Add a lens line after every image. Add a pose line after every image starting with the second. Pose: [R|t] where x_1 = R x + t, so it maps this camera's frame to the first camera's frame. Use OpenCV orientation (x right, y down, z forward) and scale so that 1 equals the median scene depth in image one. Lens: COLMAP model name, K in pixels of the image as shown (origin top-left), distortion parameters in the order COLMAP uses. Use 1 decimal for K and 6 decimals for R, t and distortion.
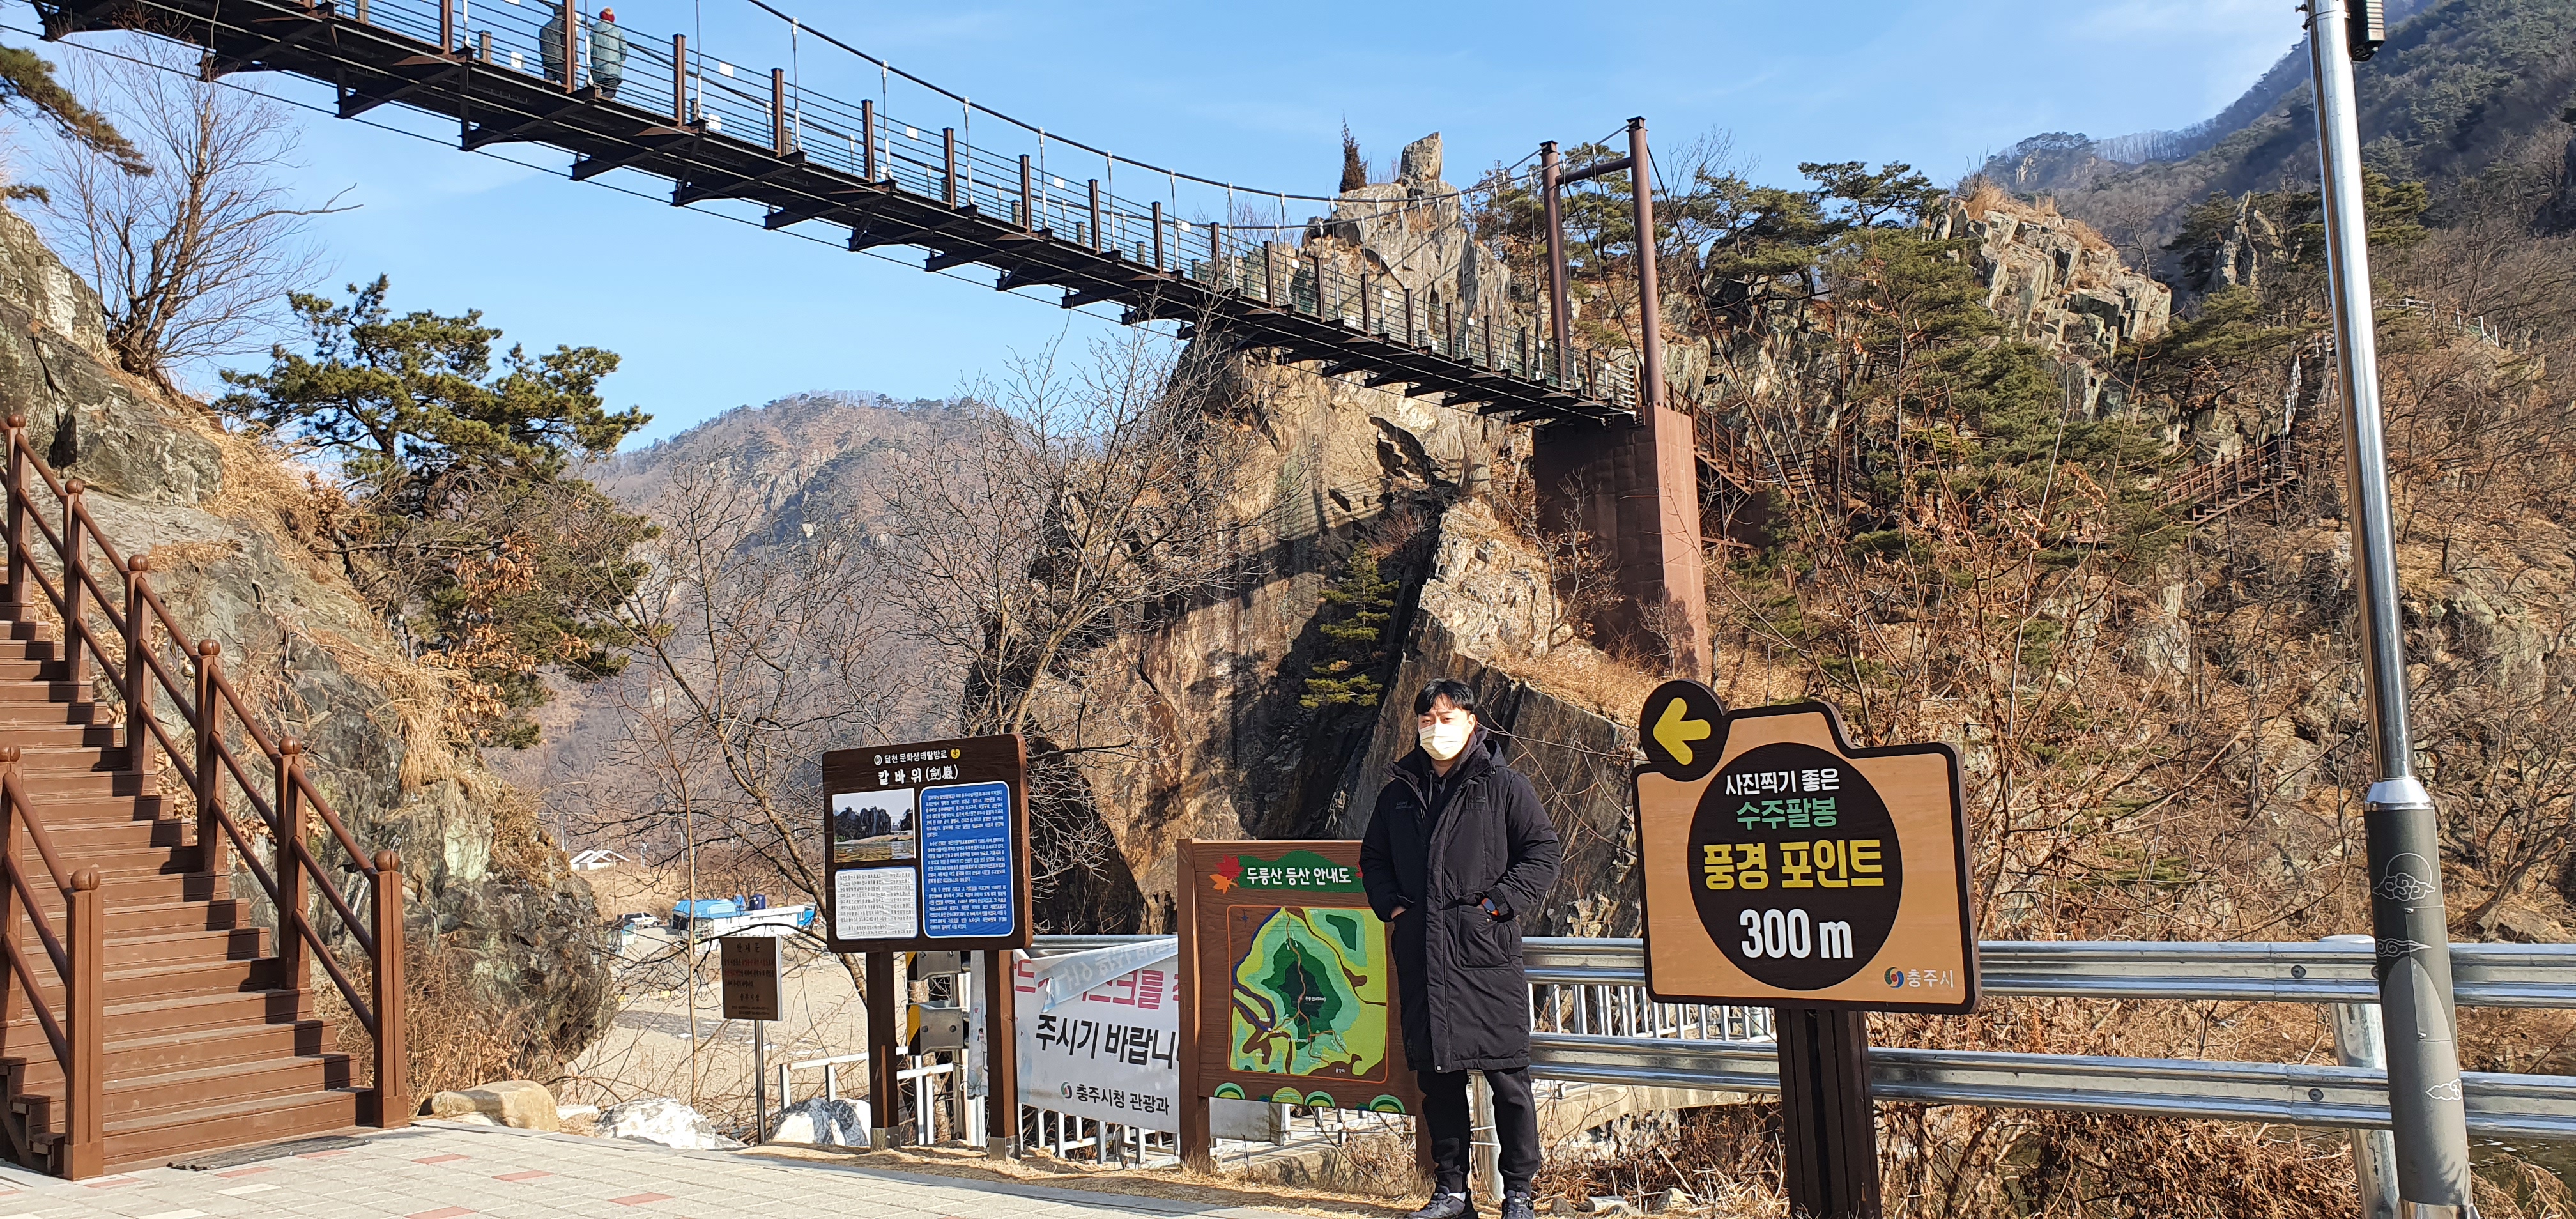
lens RADIAL K [[1998.4, 0, 1306.0], [0, 1998.4, 607.9], [0, 0, 1]] dist [0.117162, 0.000067]
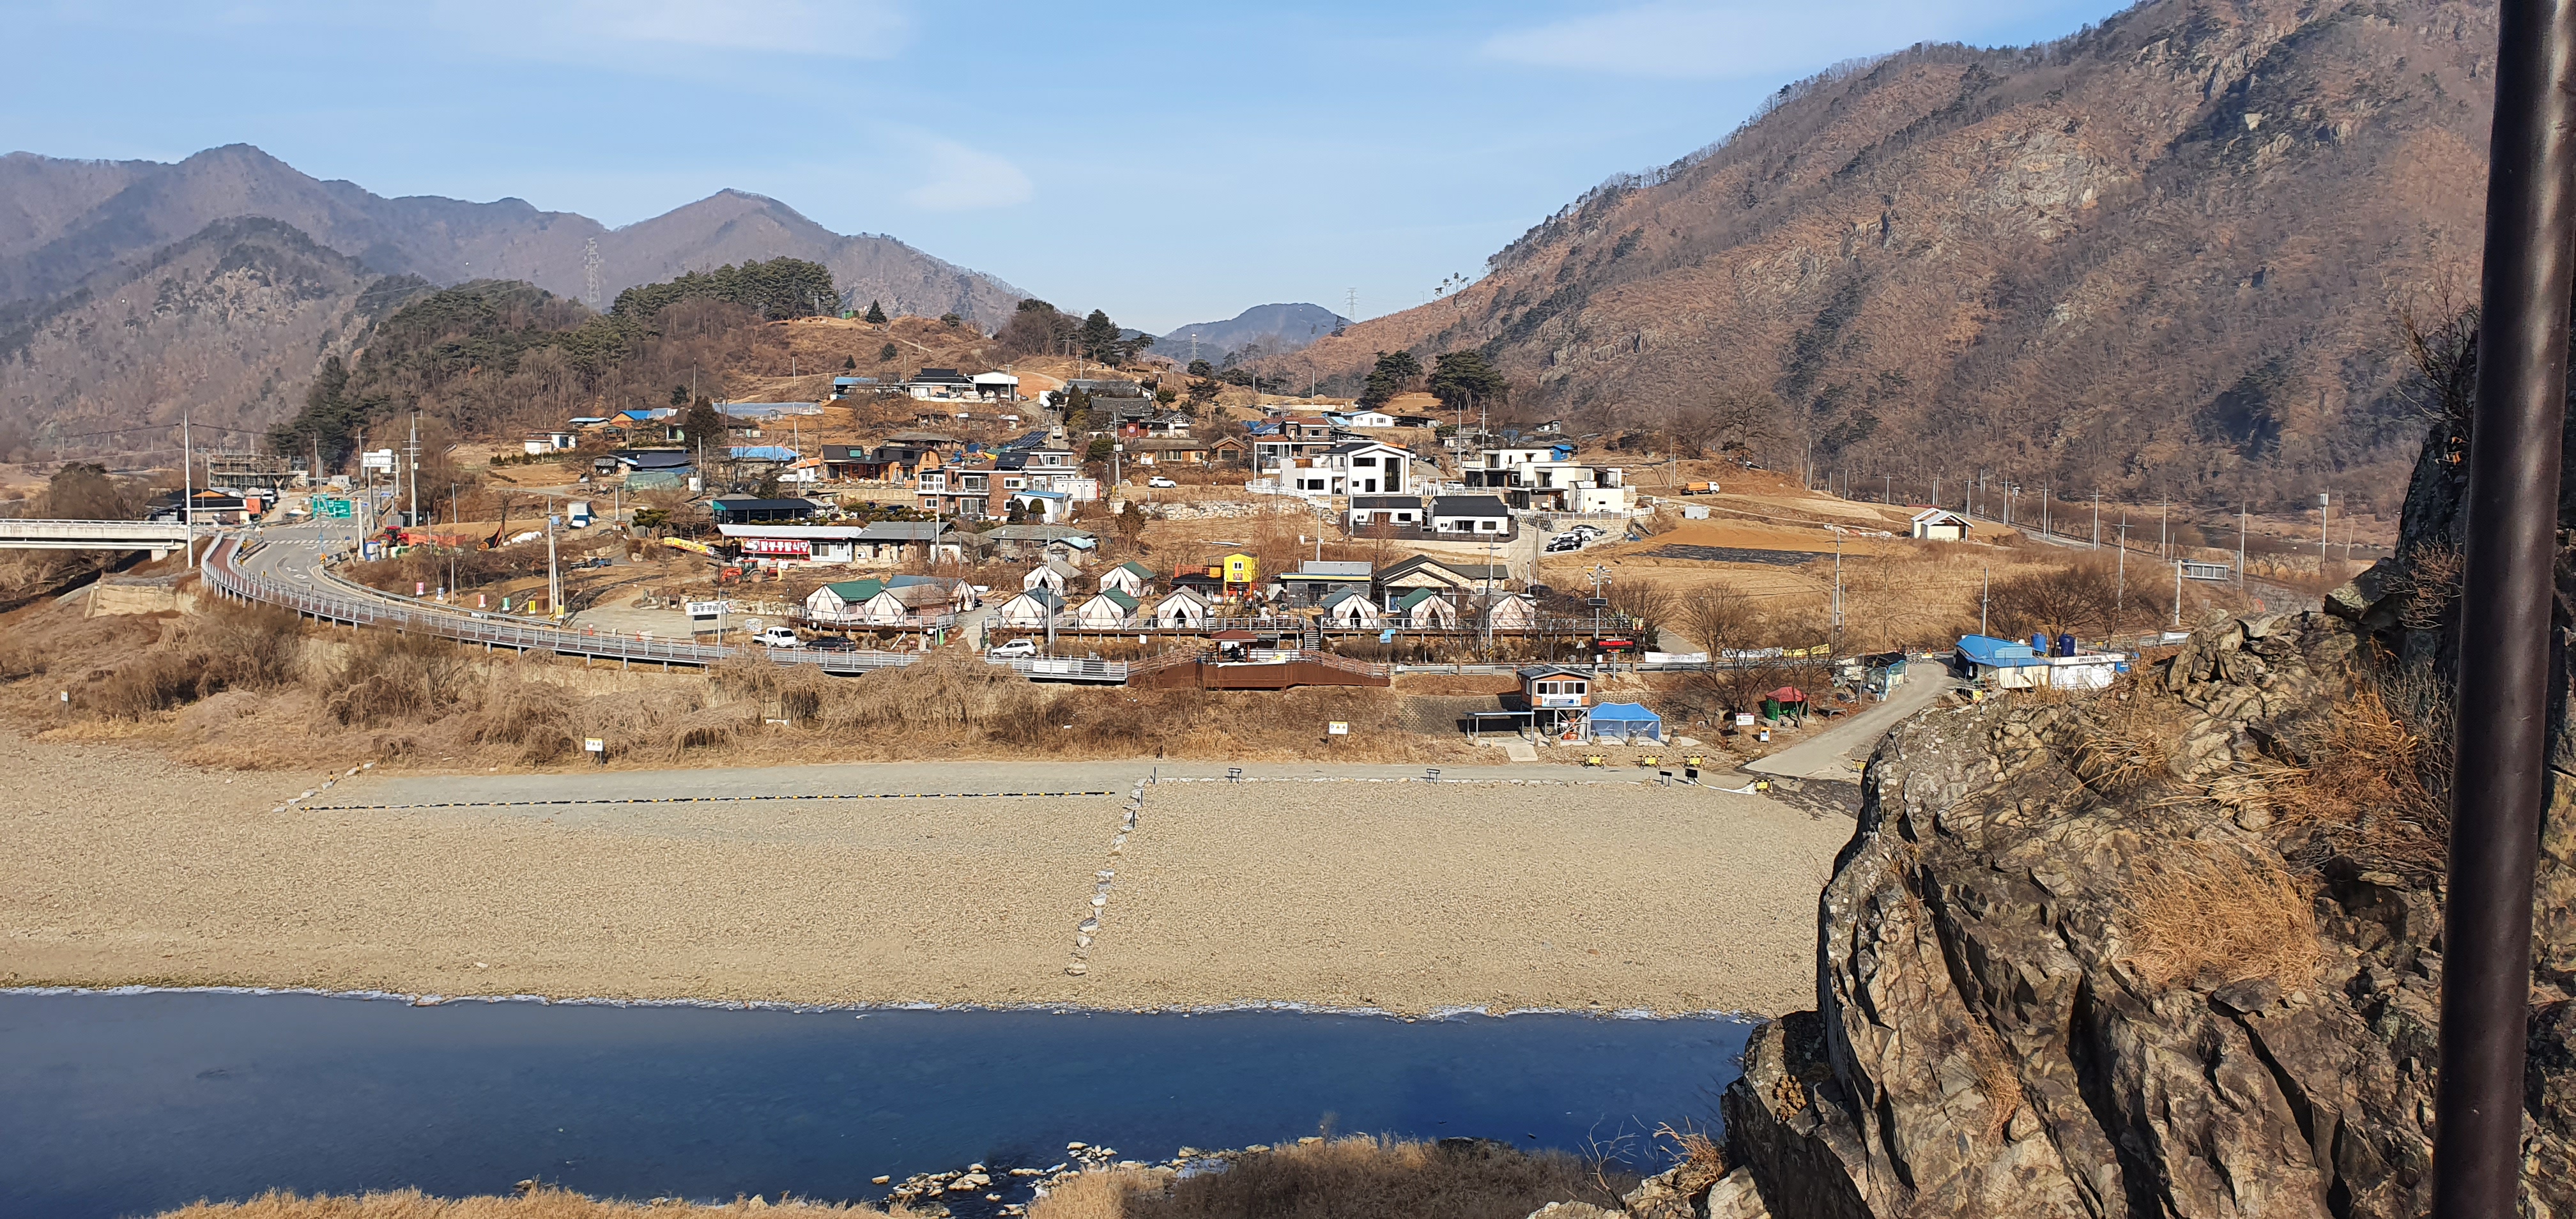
lens RADIAL K [[2002.4, 0, 1255.7], [0, 2002.4, 584.7], [0, 0, 1]] dist [0.011797, 0.008085]
pose [[0.763393, 0.112684, -0.636030, -0.028611], [0.010056, 0.982473, 0.186132, -0.133050], [0.645857, -0.148487, 0.748880, 0.758021]]
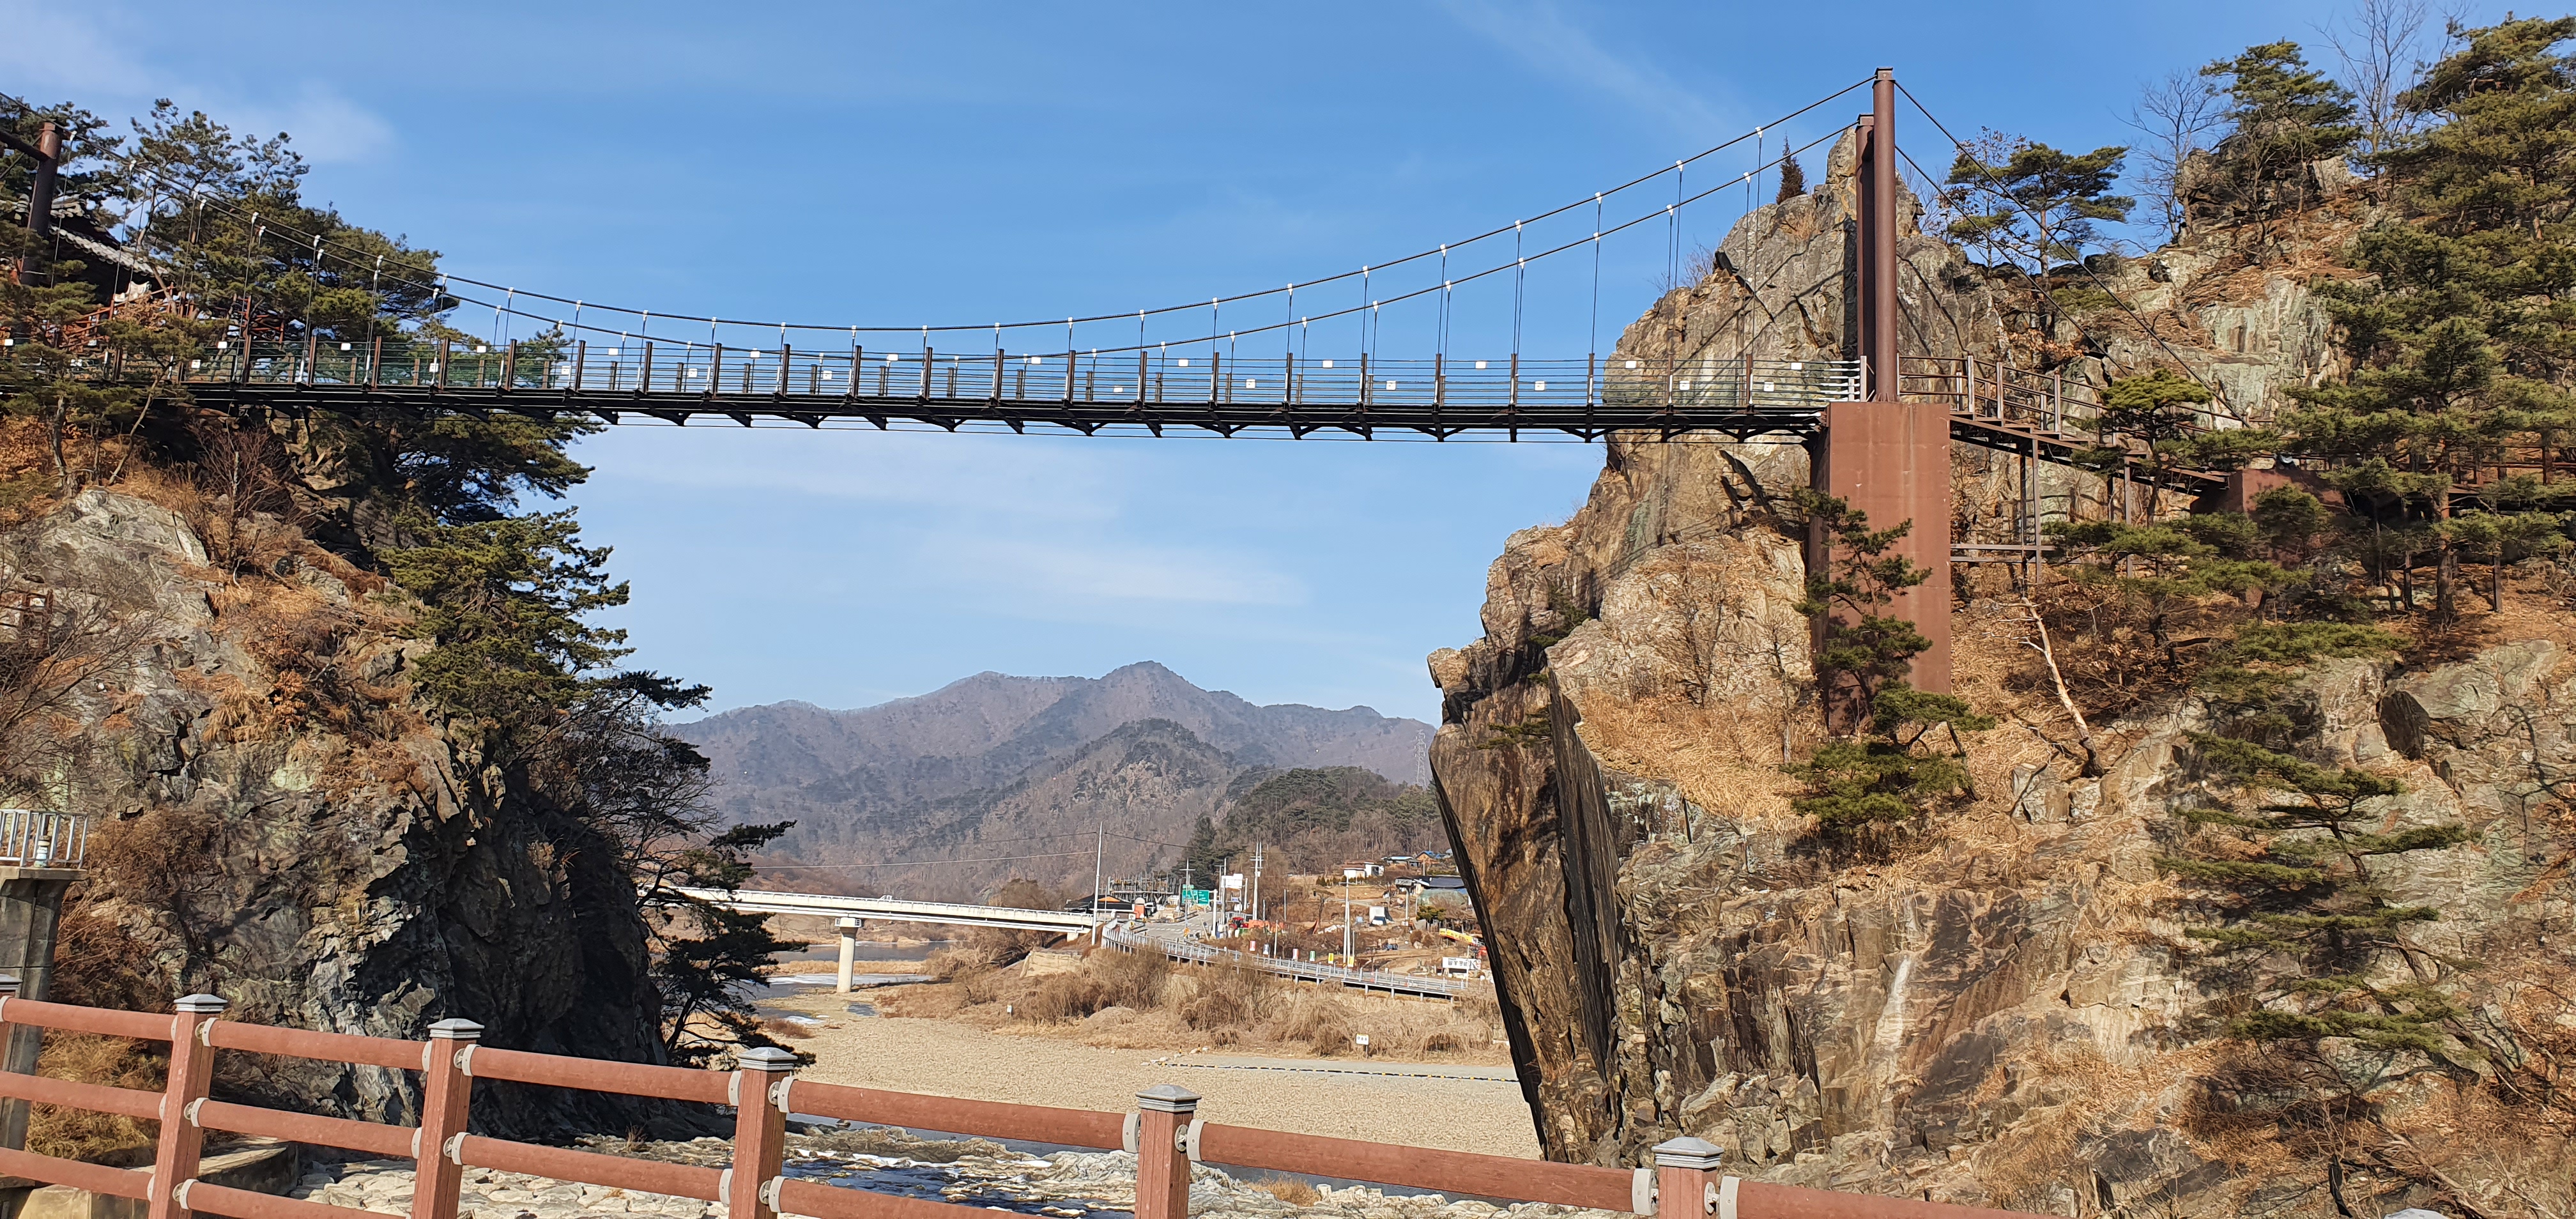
lens RADIAL K [[2002.4, 0, 1255.7], [0, 2002.4, 584.7], [0, 0, 1]] dist [0.011797, 0.008085]
pose [[0.447891, -0.071127, -0.891255, 0.776553], [0.015093, 0.997290, -0.072004, 0.032747], [0.893961, 0.018798, 0.447751, 0.380143]]
